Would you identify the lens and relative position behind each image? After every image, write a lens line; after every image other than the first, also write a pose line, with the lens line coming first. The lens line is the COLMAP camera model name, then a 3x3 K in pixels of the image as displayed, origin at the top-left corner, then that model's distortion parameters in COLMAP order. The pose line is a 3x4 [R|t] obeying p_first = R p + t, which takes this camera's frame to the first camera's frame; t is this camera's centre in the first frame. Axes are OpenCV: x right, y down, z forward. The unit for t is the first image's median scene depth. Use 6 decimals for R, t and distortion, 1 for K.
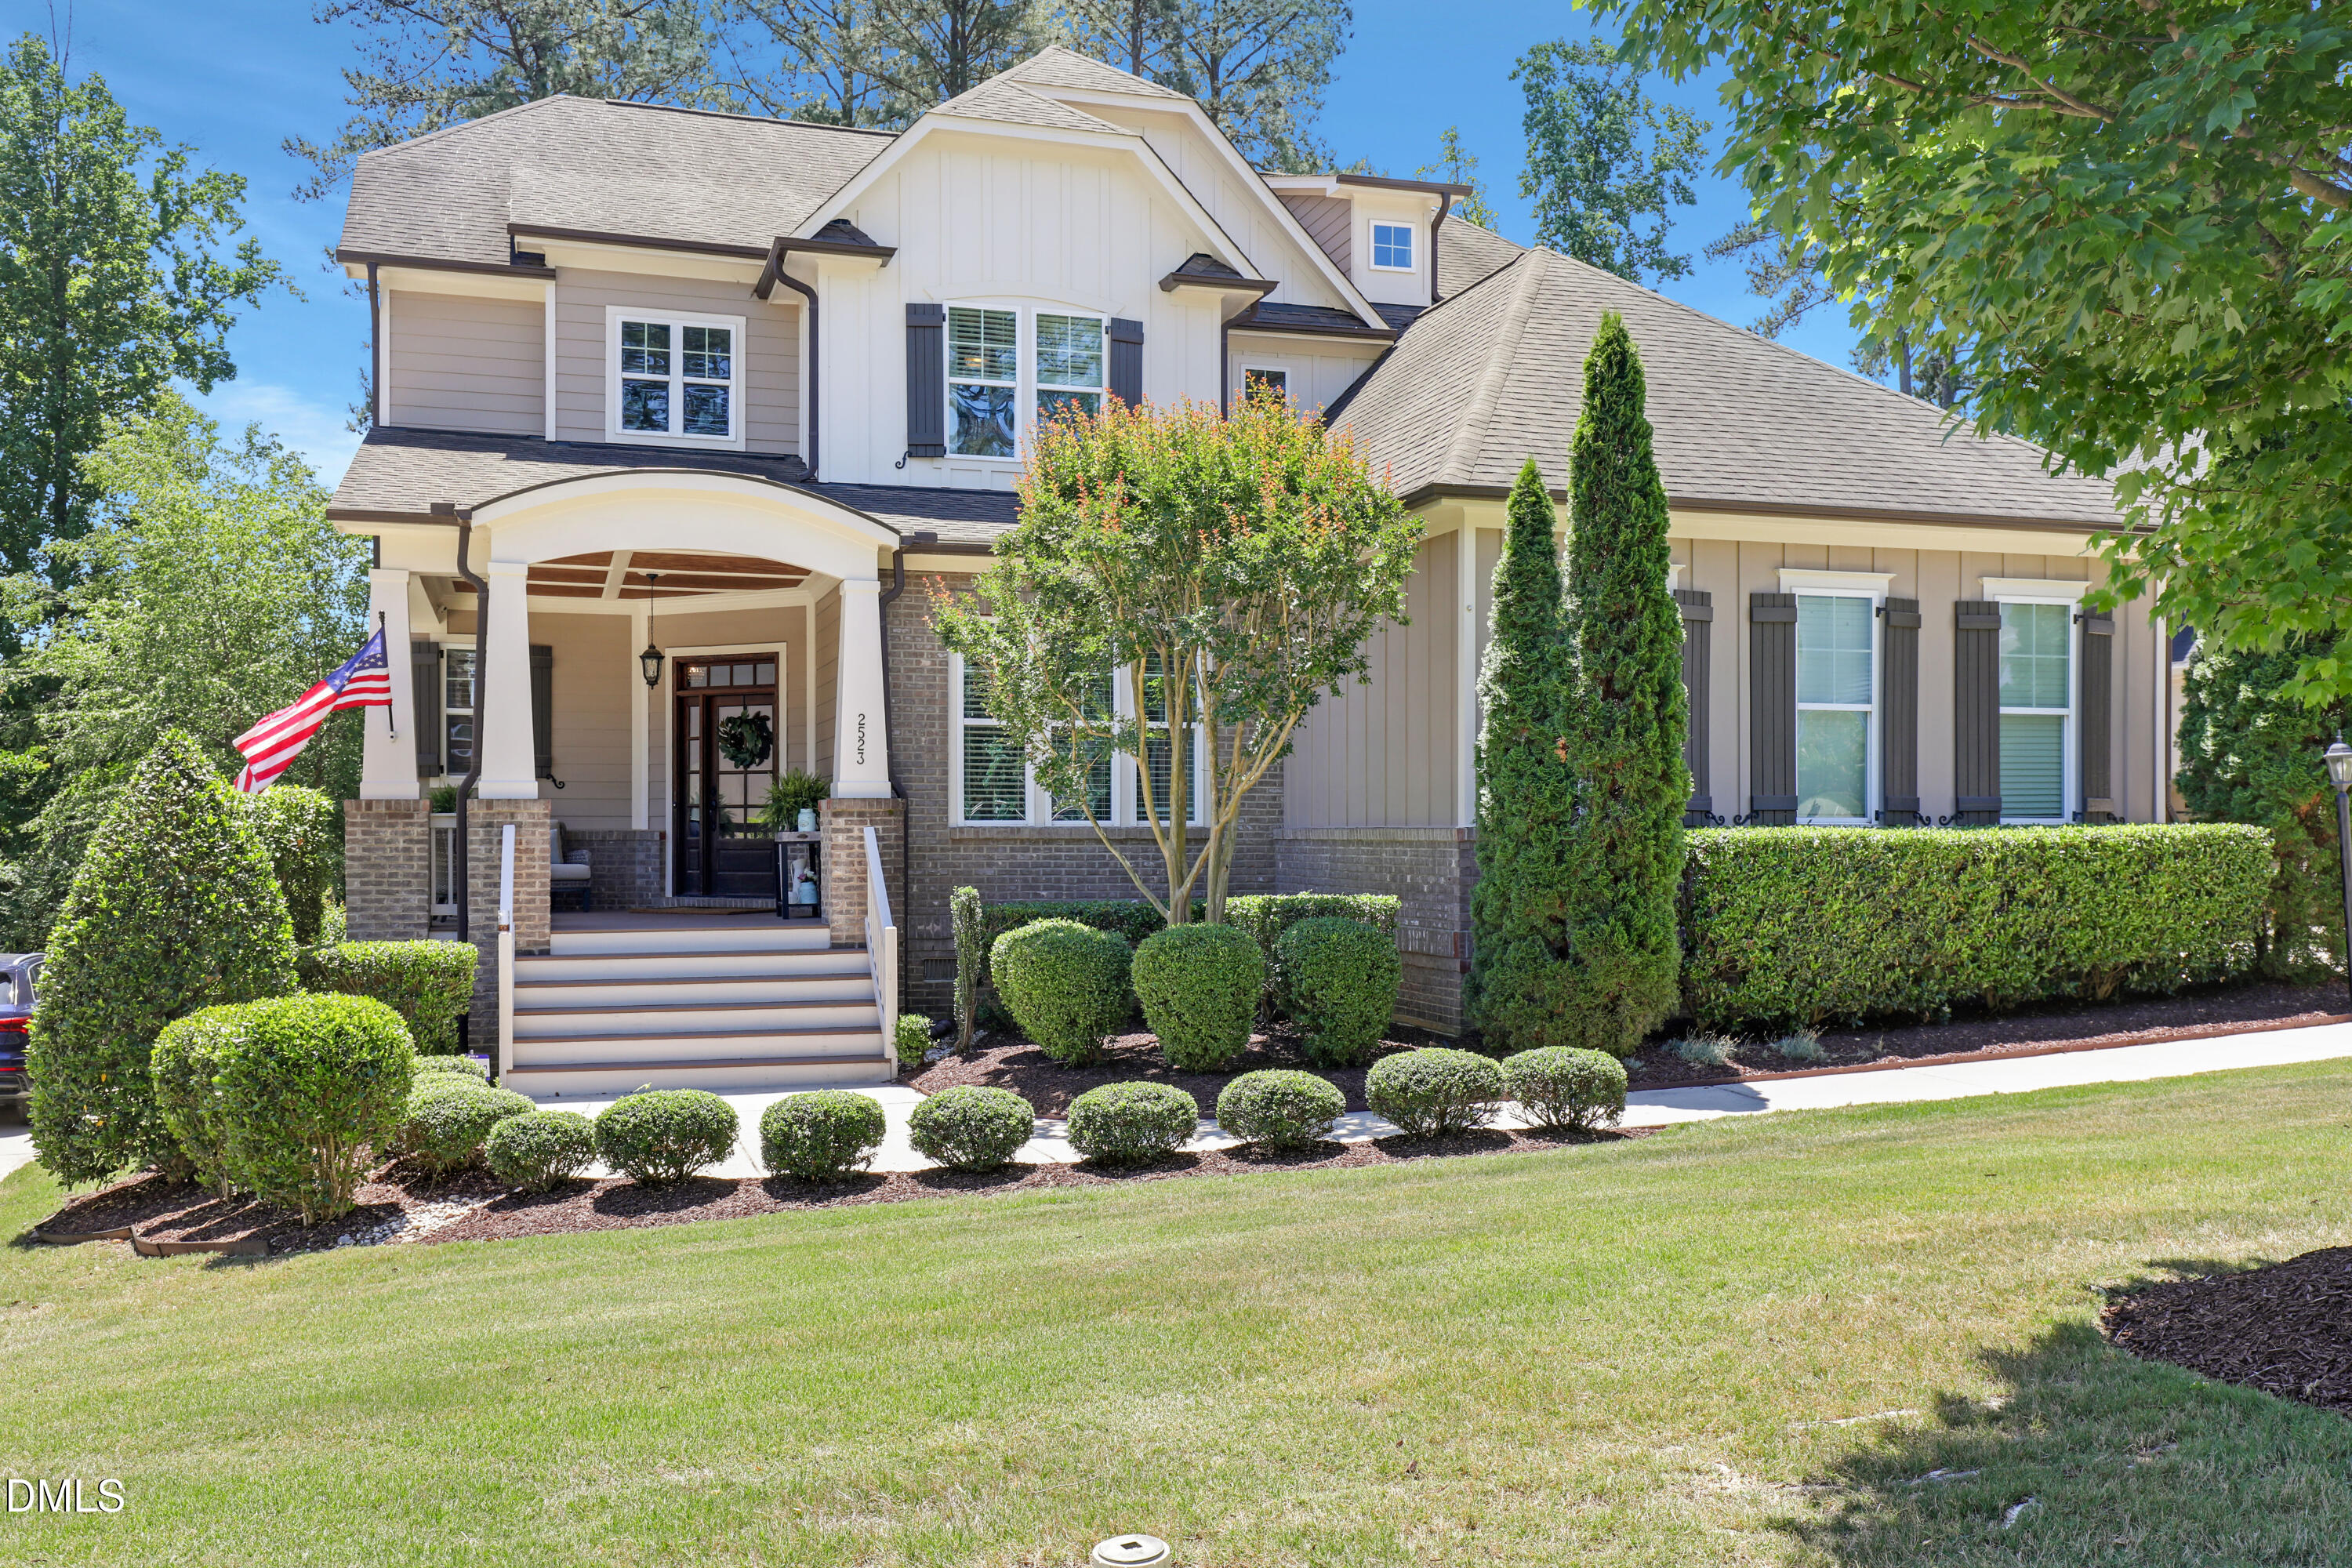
lens RADIAL K [[2113.4, 0, 1179.3], [0, 2113.4, 794.4], [0, 0, 1]] dist [0.009921, 0.002925]
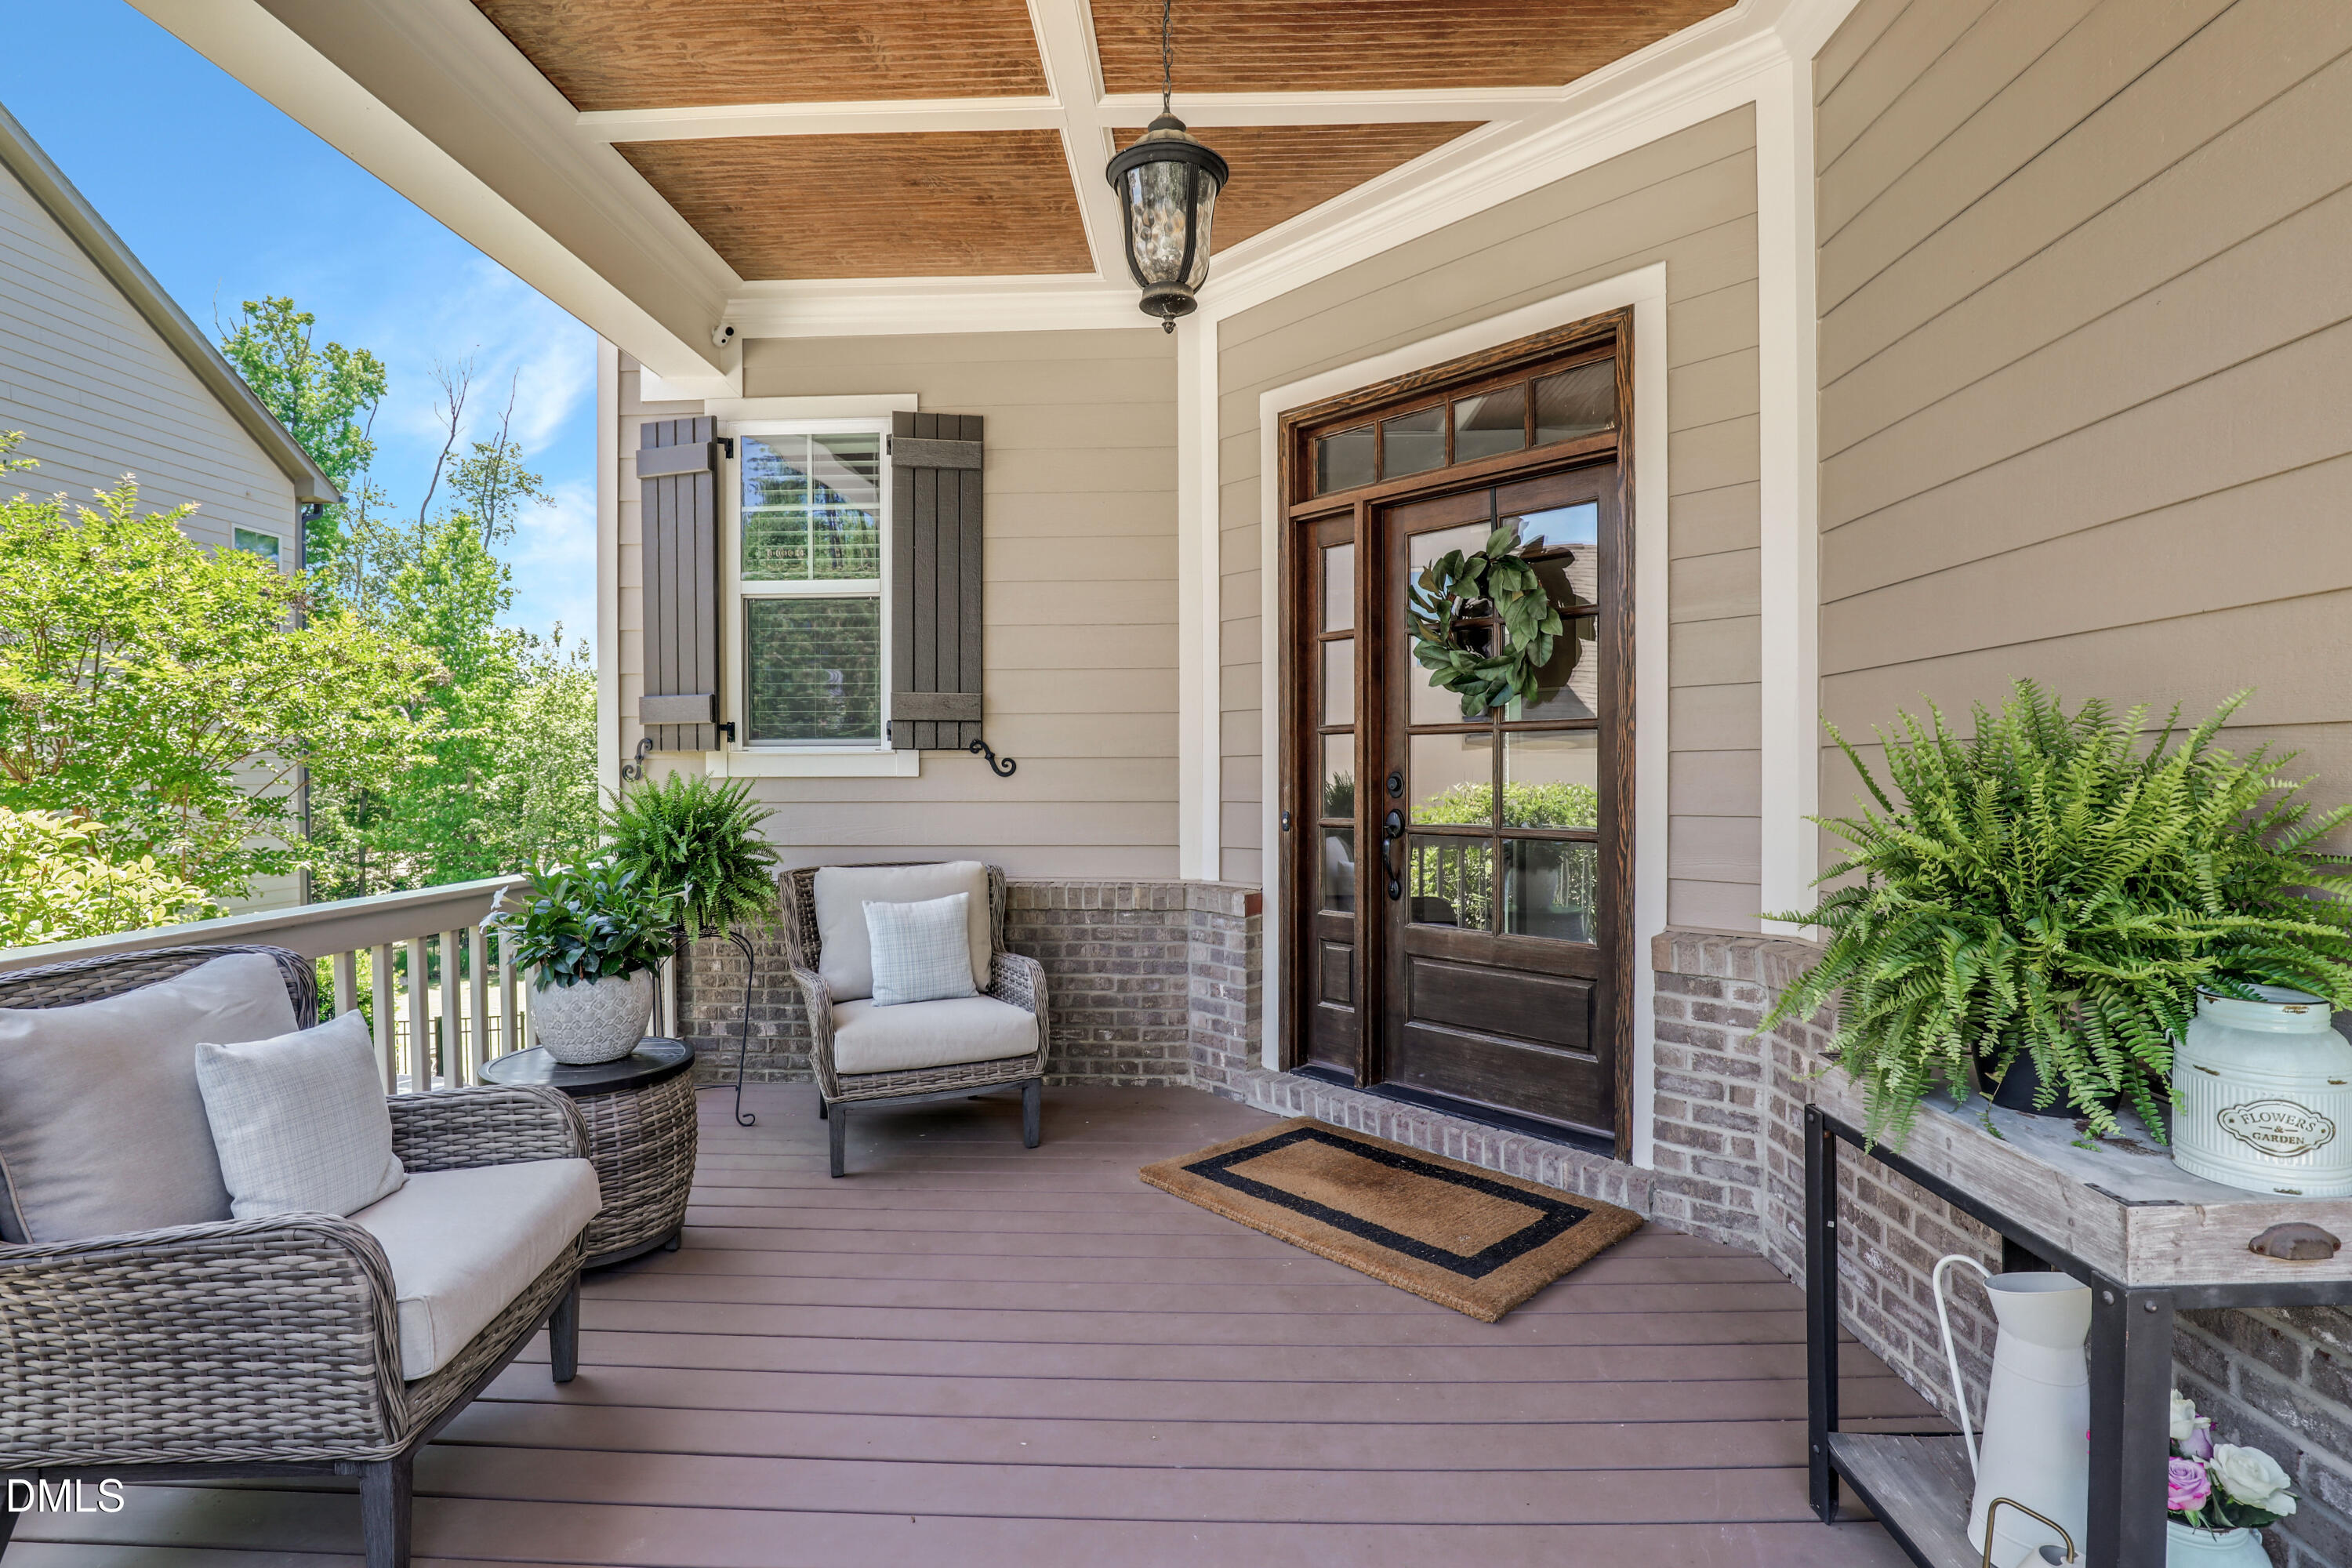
lens RADIAL K [[1085.5, 0, 1184.7], [0, 1085.5, 781.7], [0, 0, 1]] dist [-0.036049, 0.005386]
pose [[0.949060, -0.001819, -0.315090, -0.197228], [0.005530, 0.999925, 0.010882, -0.003554], [0.315047, -0.012070, 0.948999, 0.820598]]
